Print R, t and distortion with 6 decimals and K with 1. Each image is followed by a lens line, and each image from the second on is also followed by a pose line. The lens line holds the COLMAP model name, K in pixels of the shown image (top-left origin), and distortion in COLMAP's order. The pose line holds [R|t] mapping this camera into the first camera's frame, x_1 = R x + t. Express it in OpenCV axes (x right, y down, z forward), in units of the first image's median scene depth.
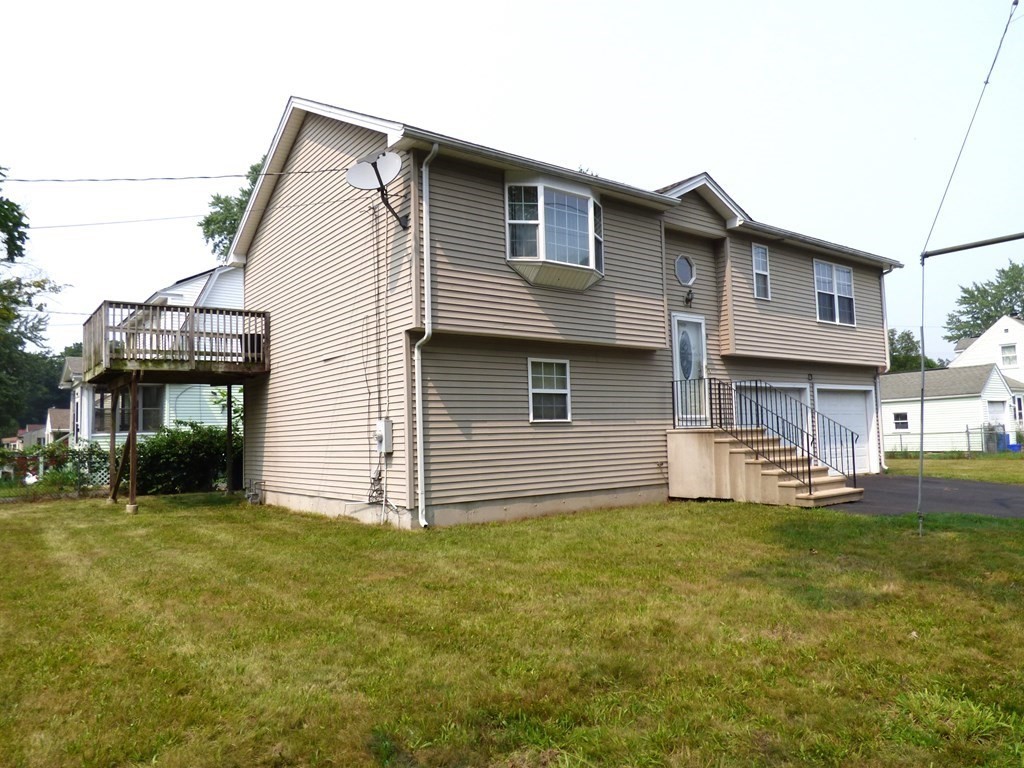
lens RADIAL K [[713.0, 0, 504.9], [0, 713.0, 385.6], [0, 0, 1]] dist [-0.015843, -0.002721]
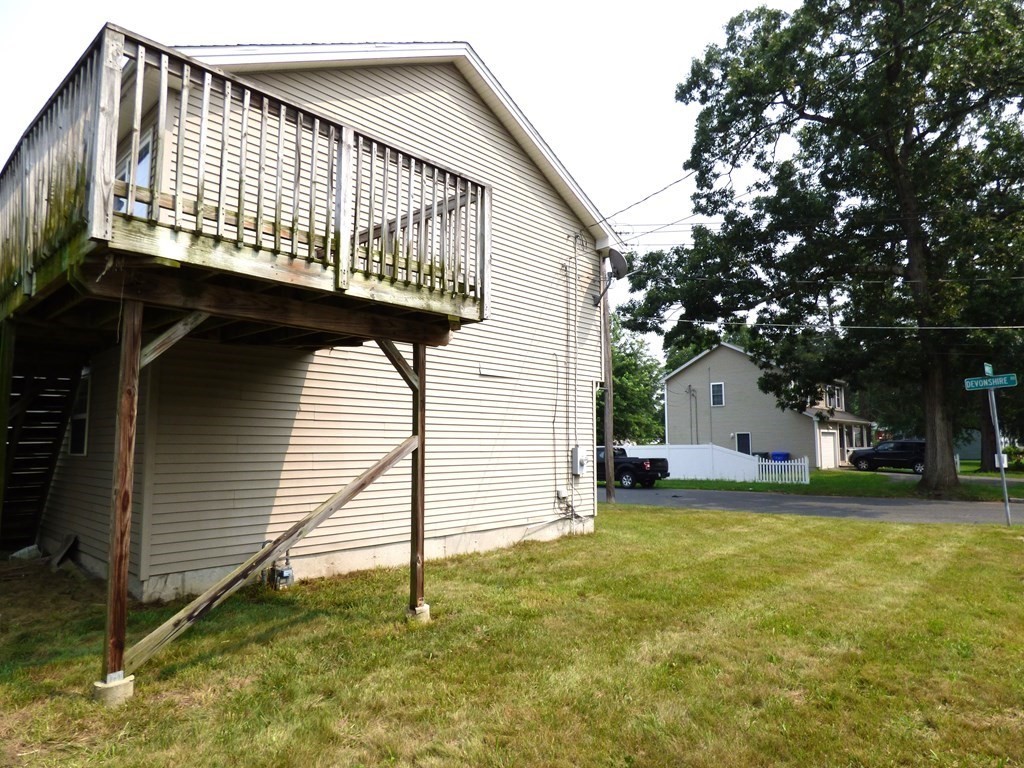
lens RADIAL K [[630.5, 0, 513.3], [0, 630.5, 380.7], [0, 0, 1]] dist [-0.002904, -0.007917]
pose [[-0.179584, 0.125617, 0.975689, -1.066622], [-0.069100, 0.987753, -0.139889, 0.082610], [-0.981313, -0.092542, -0.168704, 1.138301]]
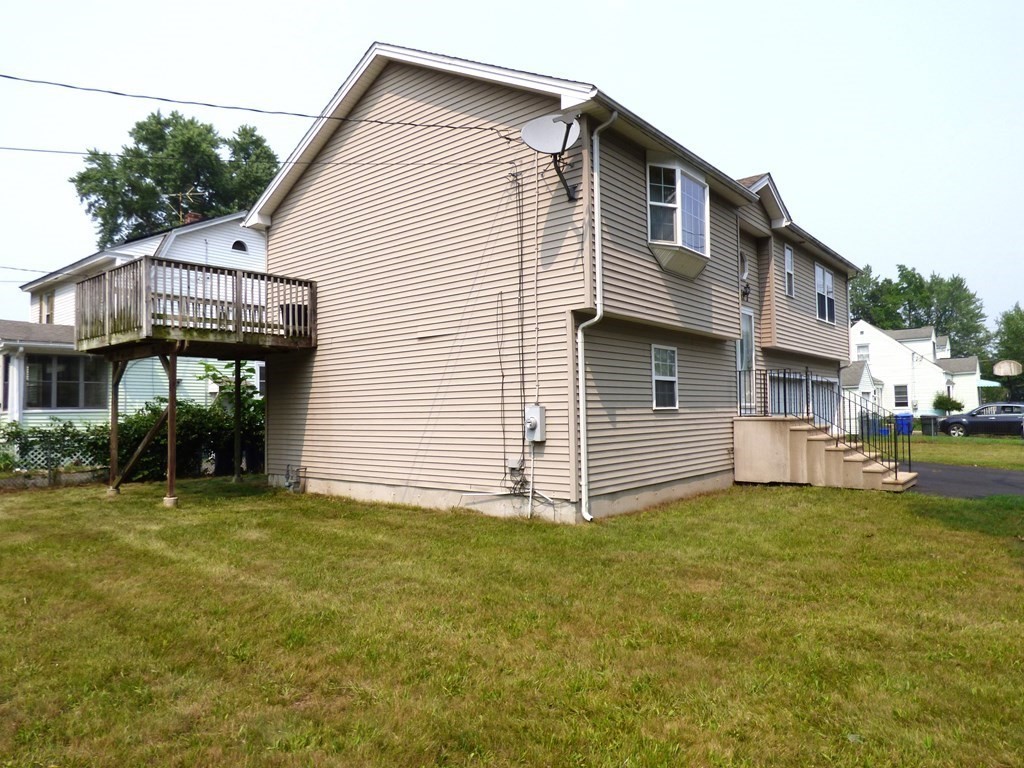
lens RADIAL K [[663.4, 0, 512.0], [0, 663.4, 384.0], [0, 0, 1]] dist [-0.007779, -0.001547]
pose [[0.971951, 0.022989, 0.234059, -0.350208], [-0.029074, 0.999322, 0.022582, 0.001070], [-0.233381, -0.028753, 0.971960, 0.146937]]
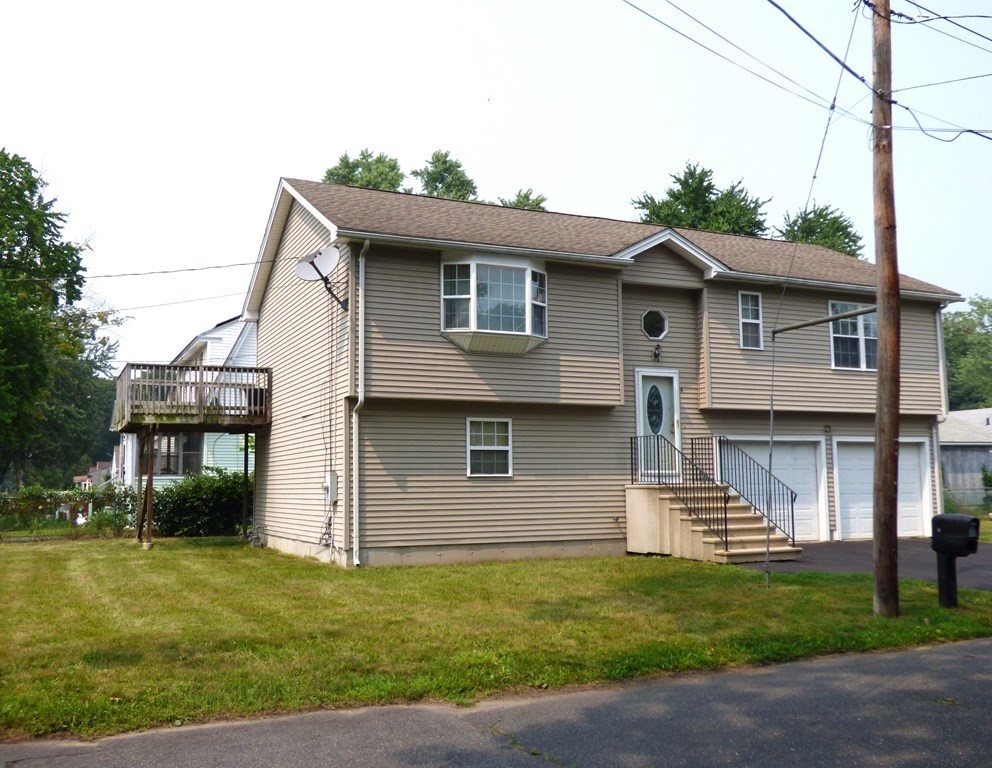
lens RADIAL K [[944.5, 0, 476.0], [0, 944.5, 384.6], [0, 0, 1]] dist [-0.014292, -0.006260]
pose [[0.975846, -0.004873, -0.218404, 0.346644], [-0.001924, 0.999521, -0.030898, -0.042607], [0.218450, 0.030571, 0.975369, -0.395962]]
